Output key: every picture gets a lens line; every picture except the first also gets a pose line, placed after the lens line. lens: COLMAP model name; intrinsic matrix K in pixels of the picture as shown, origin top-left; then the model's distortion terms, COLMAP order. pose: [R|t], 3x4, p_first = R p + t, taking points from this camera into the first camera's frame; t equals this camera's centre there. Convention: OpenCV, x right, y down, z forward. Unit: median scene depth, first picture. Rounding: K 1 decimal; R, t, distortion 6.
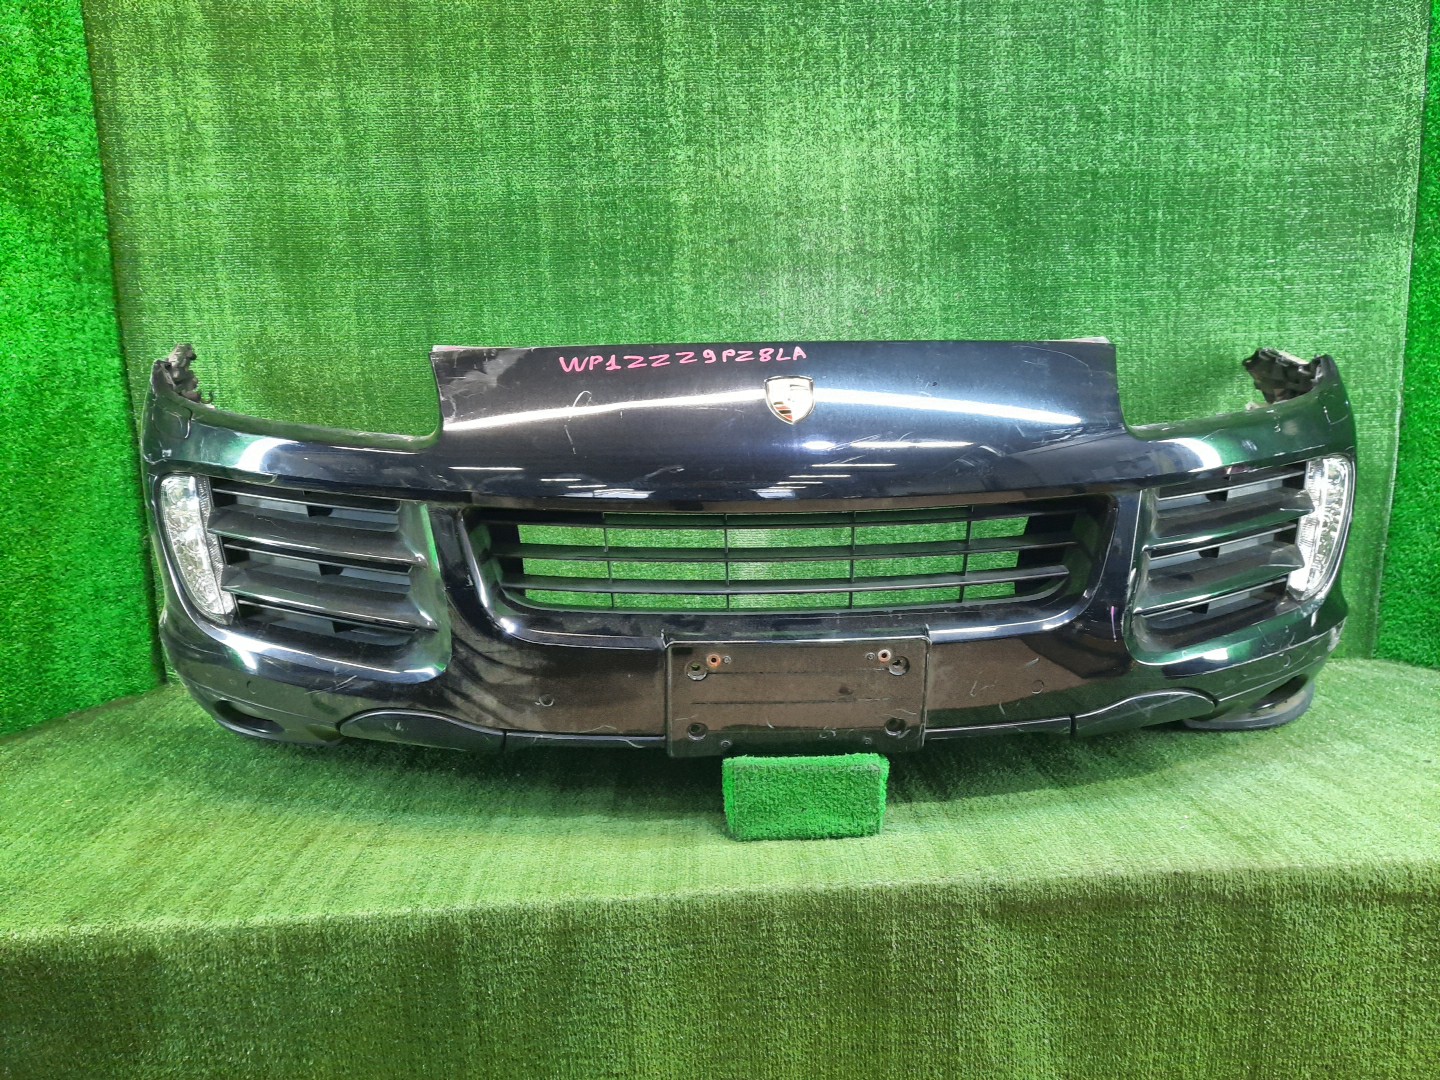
lens RADIAL K [[1017.8, 0, 720.0], [0, 1017.8, 540.0], [0, 0, 1]] dist [0.006184, 0.000440]
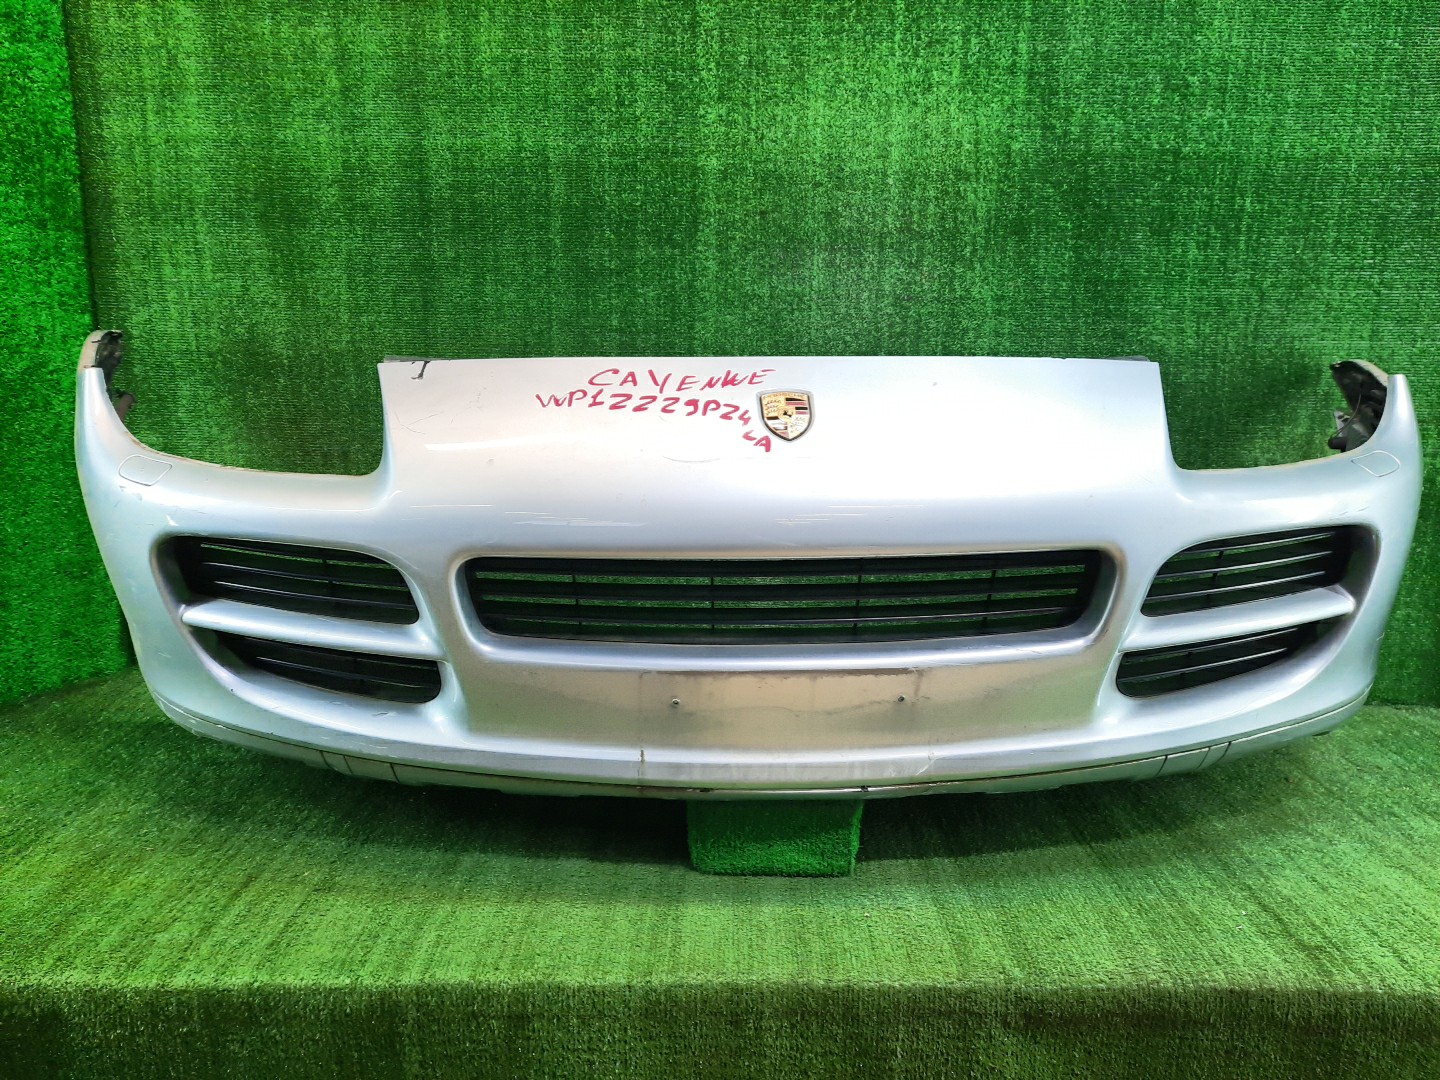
lens RADIAL K [[1017.8, 0, 720.0], [0, 1017.8, 540.0], [0, 0, 1]] dist [0.006184, 0.000440]
pose [[0.998347, 0.051411, -0.025709, 0.011386], [-0.050262, 0.997788, 0.043495, -0.044628], [0.027888, -0.042131, 0.998723, 0.092469]]
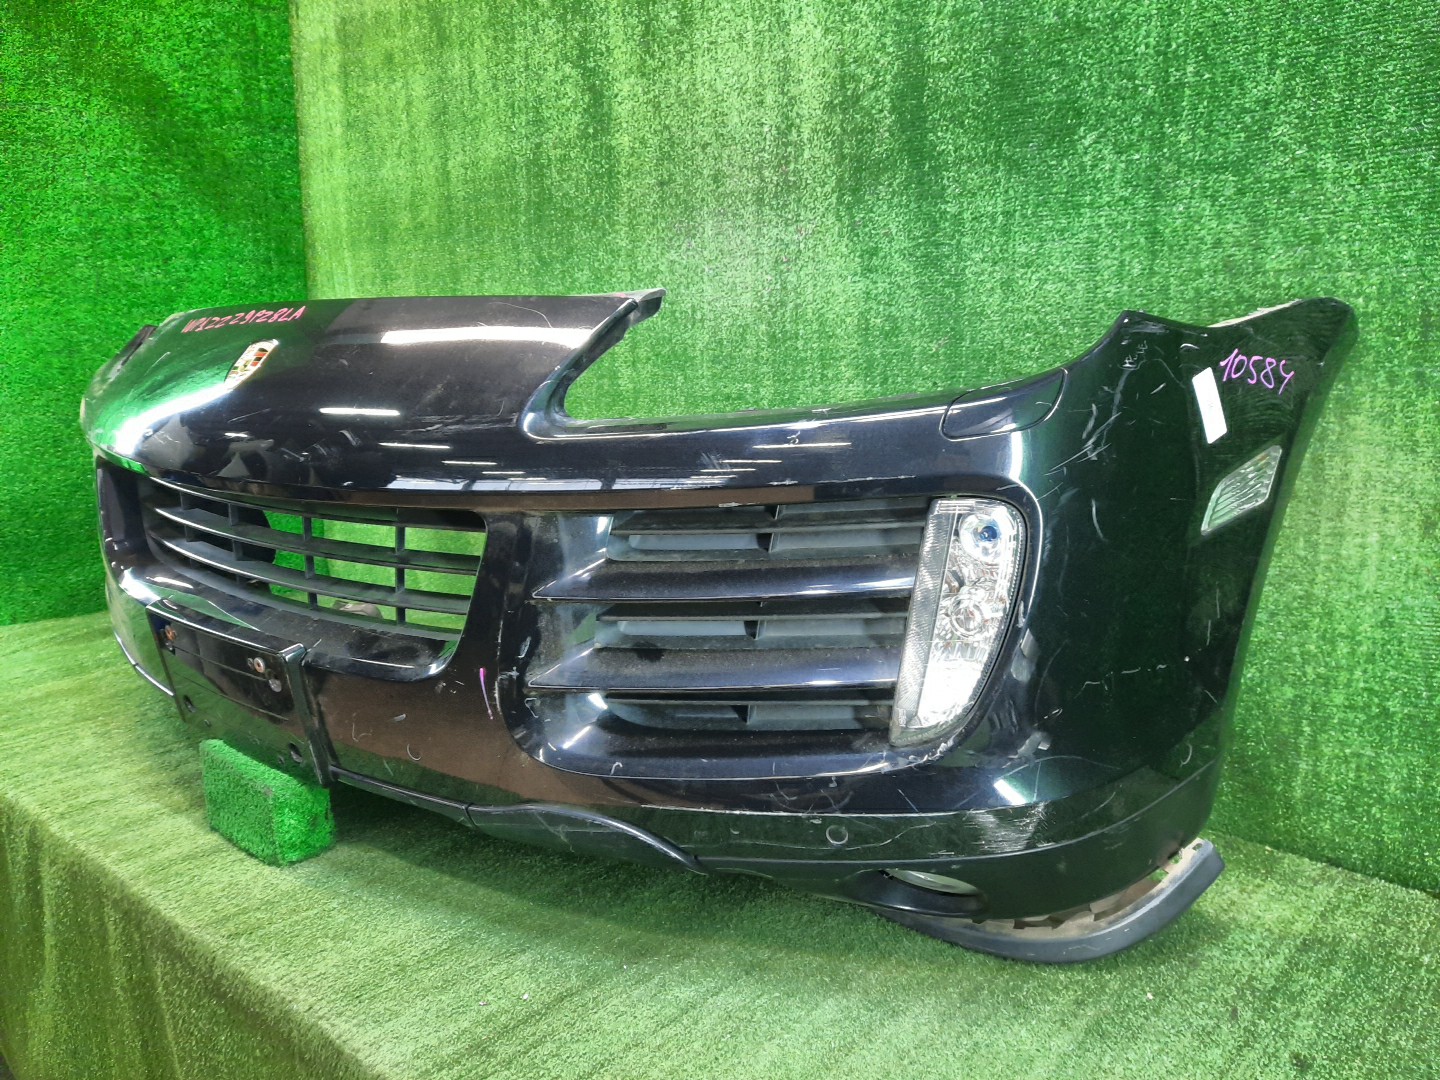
lens RADIAL K [[1017.8, 0, 720.0], [0, 1017.8, 540.0], [0, 0, 1]] dist [0.006184, 0.000440]
pose [[0.748157, 0.135335, -0.649573, 0.666634], [-0.112002, 0.990689, 0.077405, -0.069595], [0.654000, 0.014842, 0.756349, 0.394900]]
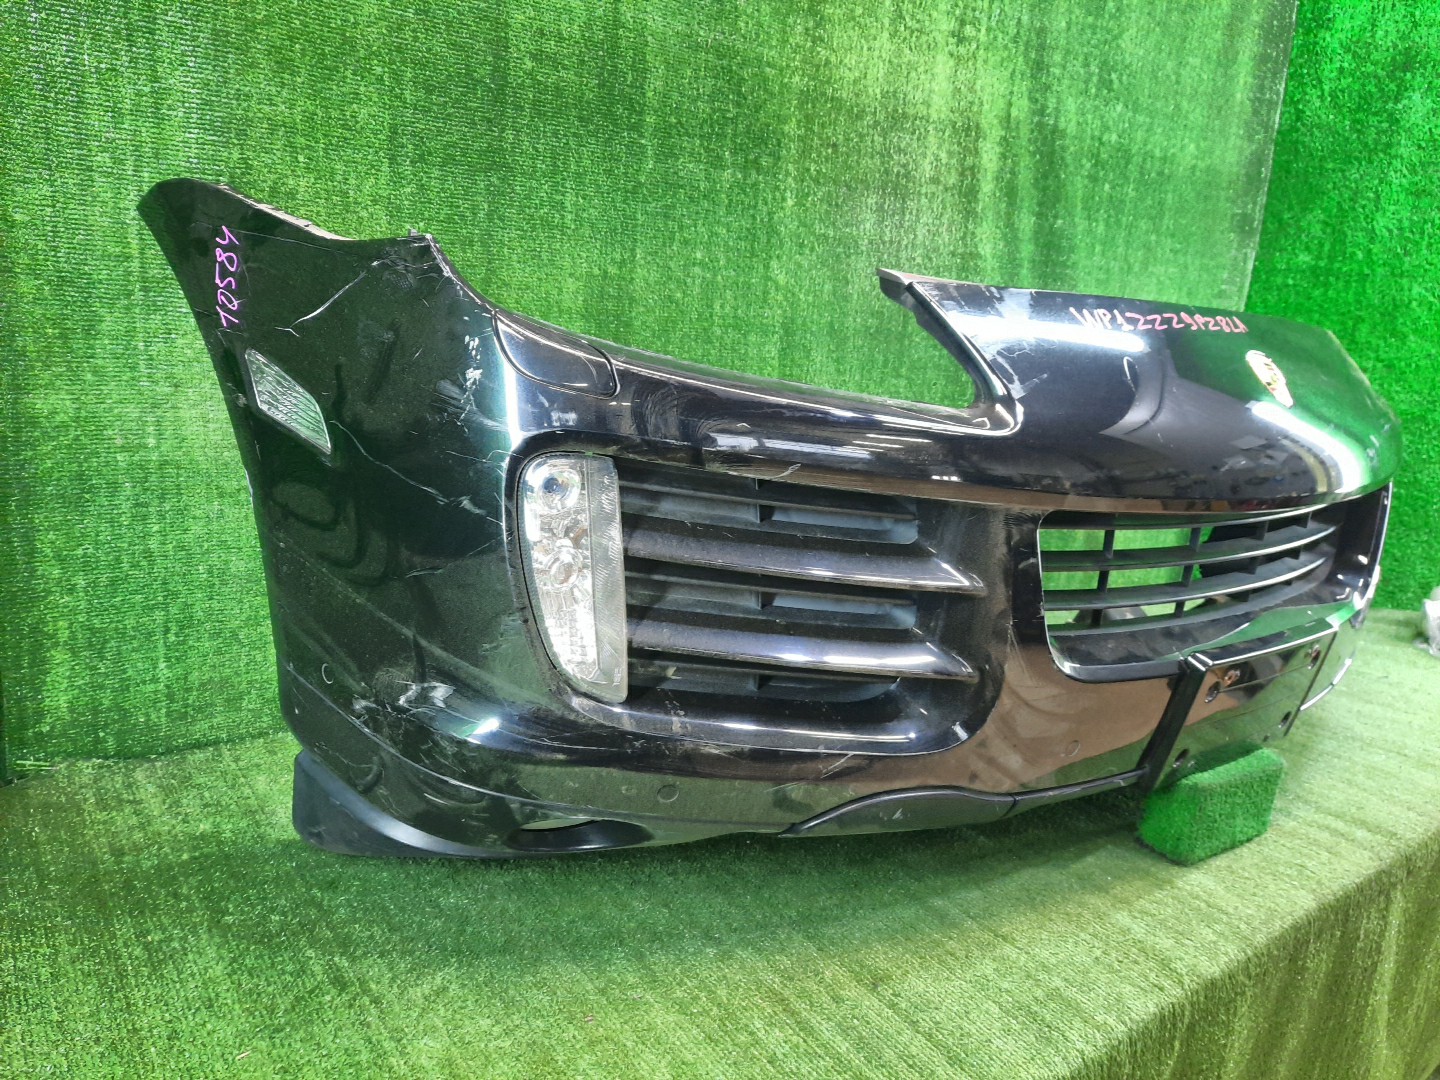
lens RADIAL K [[1019.1, 0, 720.0], [0, 1019.1, 540.0], [0, 0, 1]] dist [0.004422, 0.000565]
pose [[0.817965, -0.047643, 0.573292, -0.578850], [-0.009746, 0.995274, 0.096618, -0.053732], [-0.575185, -0.084618, 0.813635, 0.358092]]
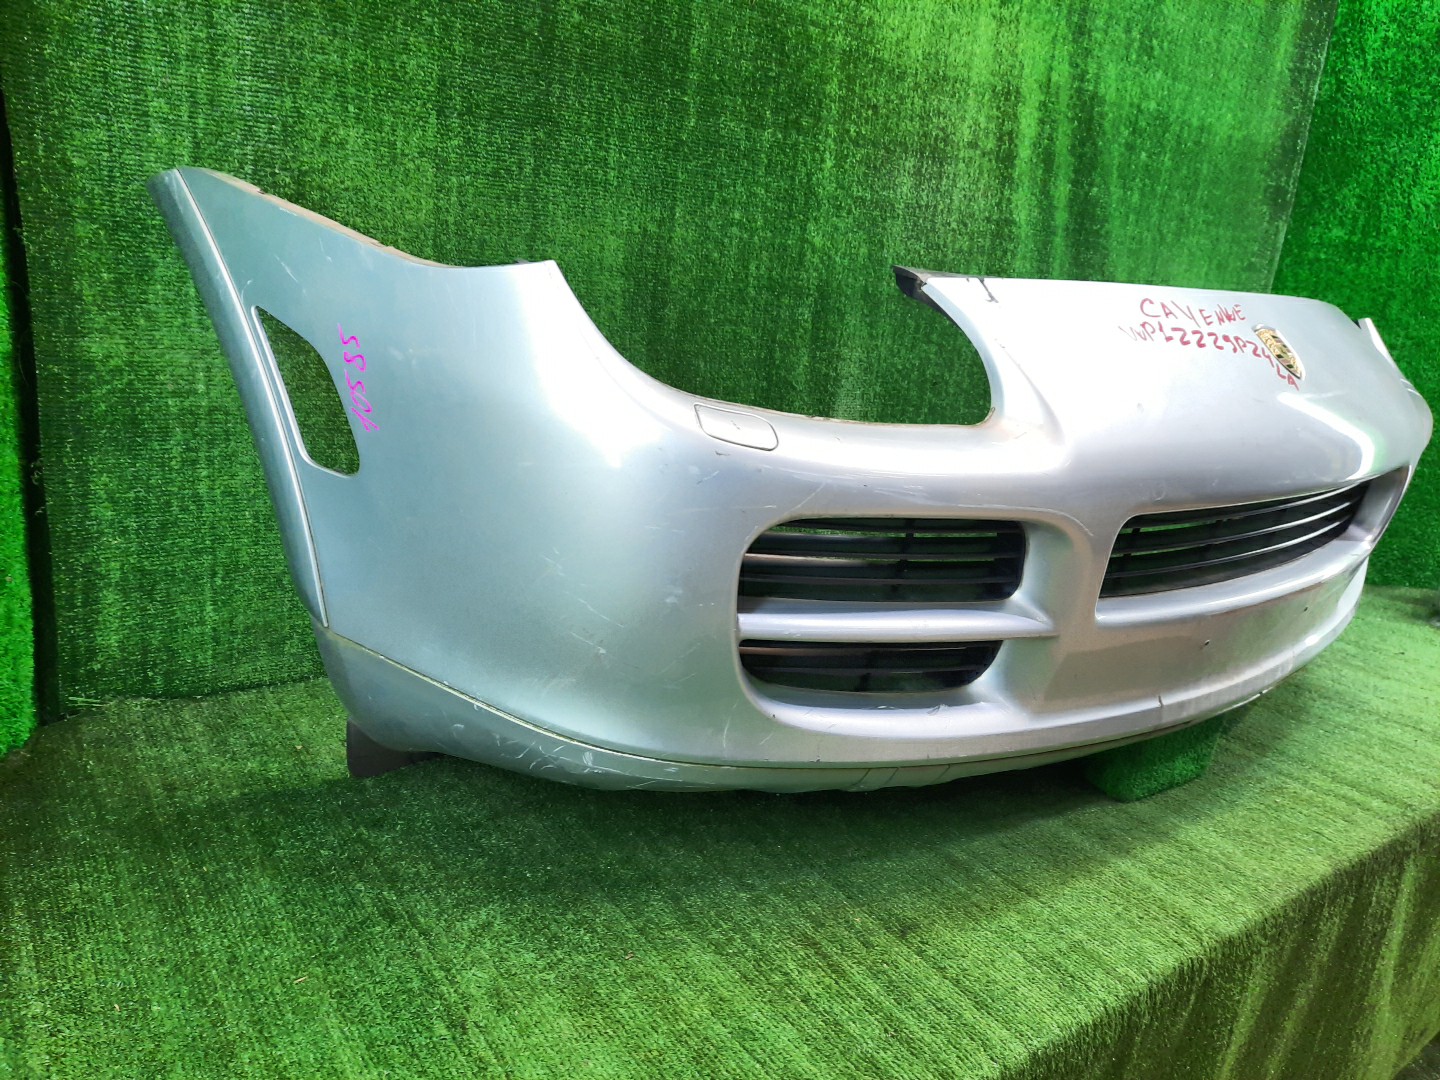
lens RADIAL K [[1017.8, 0, 720.0], [0, 1017.8, 540.0], [0, 0, 1]] dist [0.006184, 0.000440]
pose [[0.823448, -0.047058, 0.565437, -0.599249], [-0.033100, 0.990873, 0.130669, -0.049883], [-0.566425, -0.126315, 0.814375, 0.360978]]
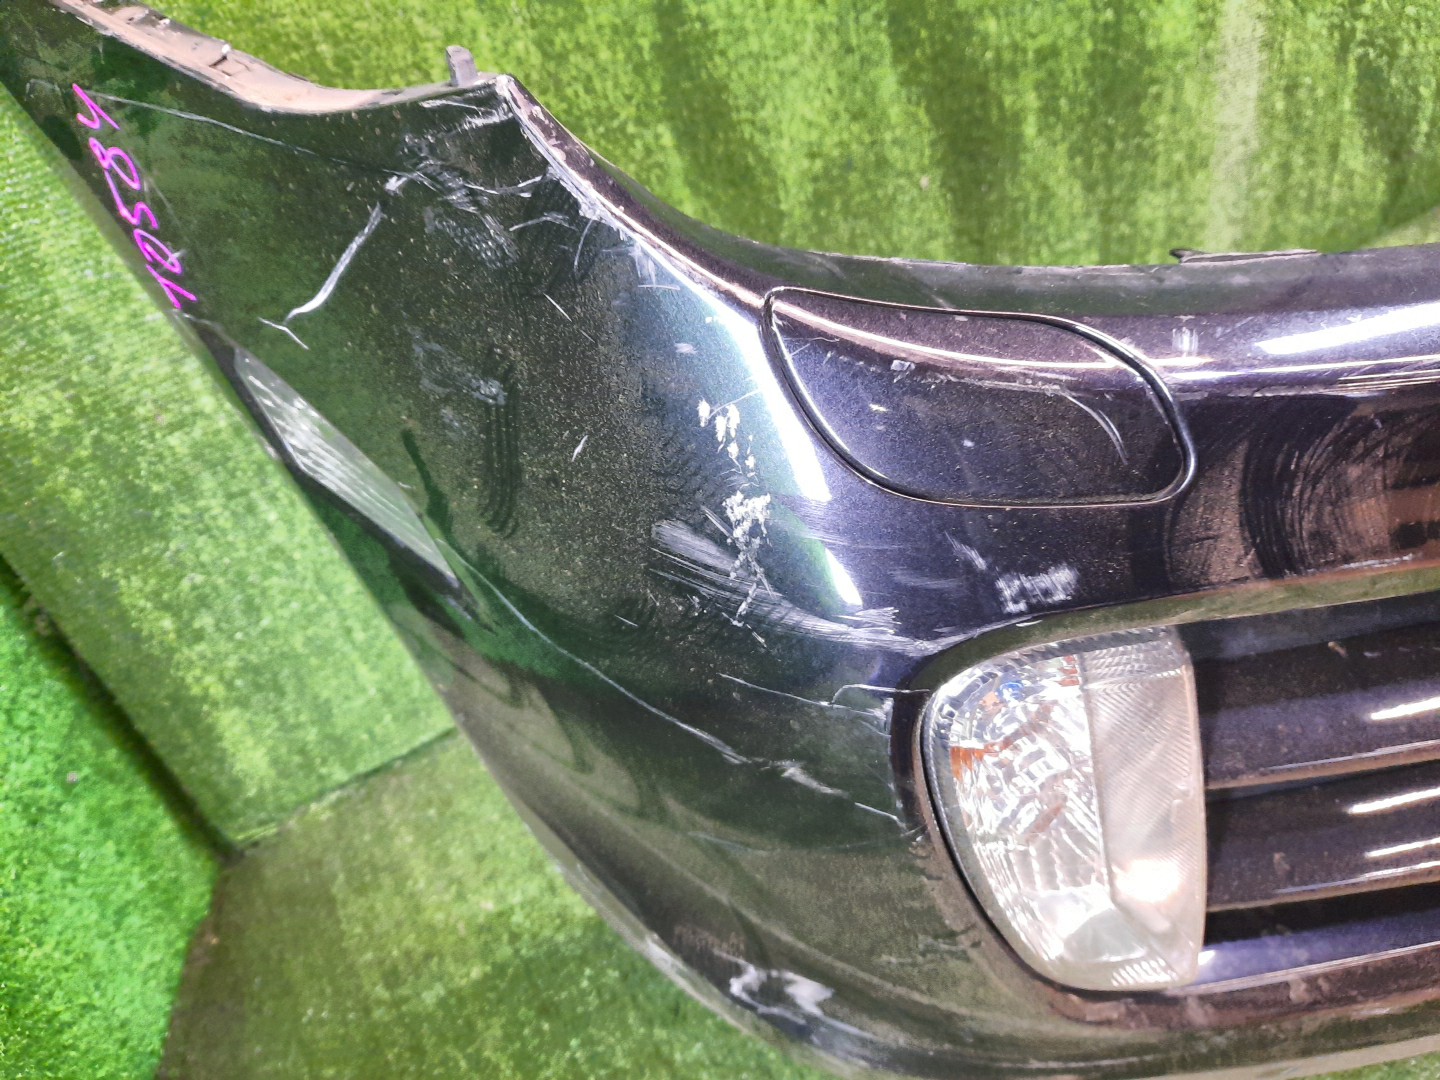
lens RADIAL K [[1070.4, 0, 720.0], [0, 1070.4, 540.0], [0, 0, 1]] dist [-0.009861, -0.003910]
pose [[0.874921, -0.402208, 0.269708, -0.466612], [0.242426, 0.845904, 0.475053, -0.146465], [-0.419218, -0.350250, 0.837605, 0.630754]]
